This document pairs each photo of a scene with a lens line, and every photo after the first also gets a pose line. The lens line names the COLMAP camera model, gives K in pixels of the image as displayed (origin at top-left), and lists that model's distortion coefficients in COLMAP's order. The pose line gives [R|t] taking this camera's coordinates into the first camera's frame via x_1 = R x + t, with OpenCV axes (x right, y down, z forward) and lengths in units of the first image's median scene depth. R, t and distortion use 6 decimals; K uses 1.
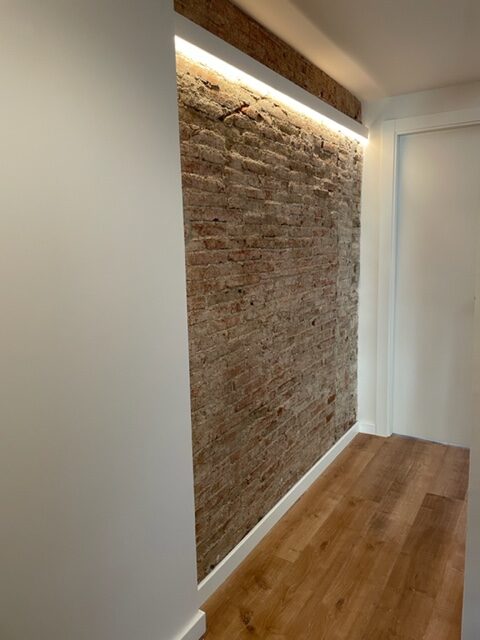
lens RADIAL K [[456.4, 0, 240.0], [0, 456.4, 320.0], [0, 0, 1]] dist [0.099143, -0.145455]
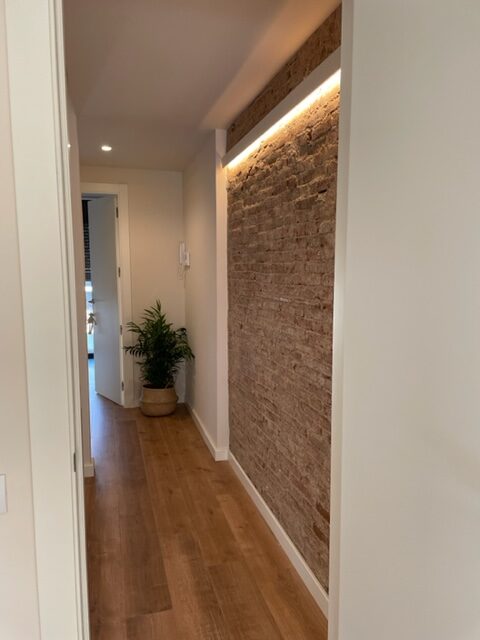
lens RADIAL K [[456.4, 0, 240.0], [0, 456.4, 320.0], [0, 0, 1]] dist [0.099143, -0.145455]
pose [[-0.657880, 0.124124, -0.742824, 0.912392], [-0.093578, 0.965209, 0.244160, -0.294338], [0.747287, 0.230140, -0.623376, 1.587837]]
